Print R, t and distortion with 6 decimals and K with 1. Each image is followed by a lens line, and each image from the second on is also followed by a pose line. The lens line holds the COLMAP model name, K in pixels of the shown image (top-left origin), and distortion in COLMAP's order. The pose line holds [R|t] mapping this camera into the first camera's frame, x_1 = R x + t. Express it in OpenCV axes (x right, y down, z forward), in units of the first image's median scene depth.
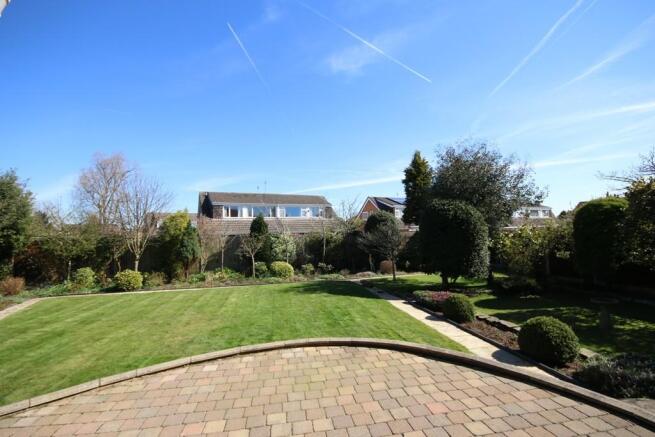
lens RADIAL K [[302.3, 0, 325.7], [0, 302.3, 216.3], [0, 0, 1]] dist [-0.000294, 0.000993]
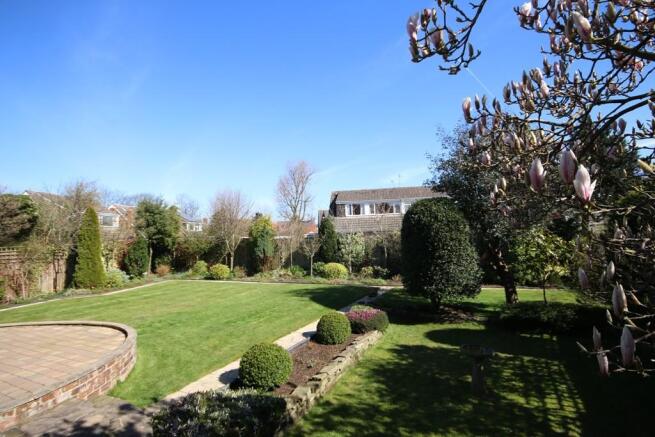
lens RADIAL K [[334.0, 0, 330.0], [0, 334.0, 223.2], [0, 0, 1]] dist [0.004313, 0.002725]
pose [[0.804922, -0.021927, -0.592976, 0.481728], [0.052562, 0.998024, 0.034444, -0.021051], [0.591048, -0.058892, 0.804483, 0.093498]]
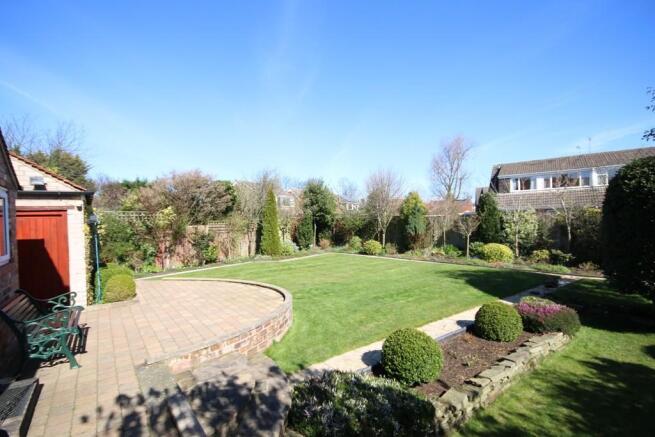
lens RADIAL K [[316.6, 0, 327.9], [0, 316.6, 223.0], [0, 0, 1]] dist [0.006239, -0.000723]
pose [[0.449196, 0.023925, -0.893113, 0.438943], [0.075834, 0.995013, 0.064796, -0.008439], [0.890209, -0.096835, 0.445142, 0.140813]]
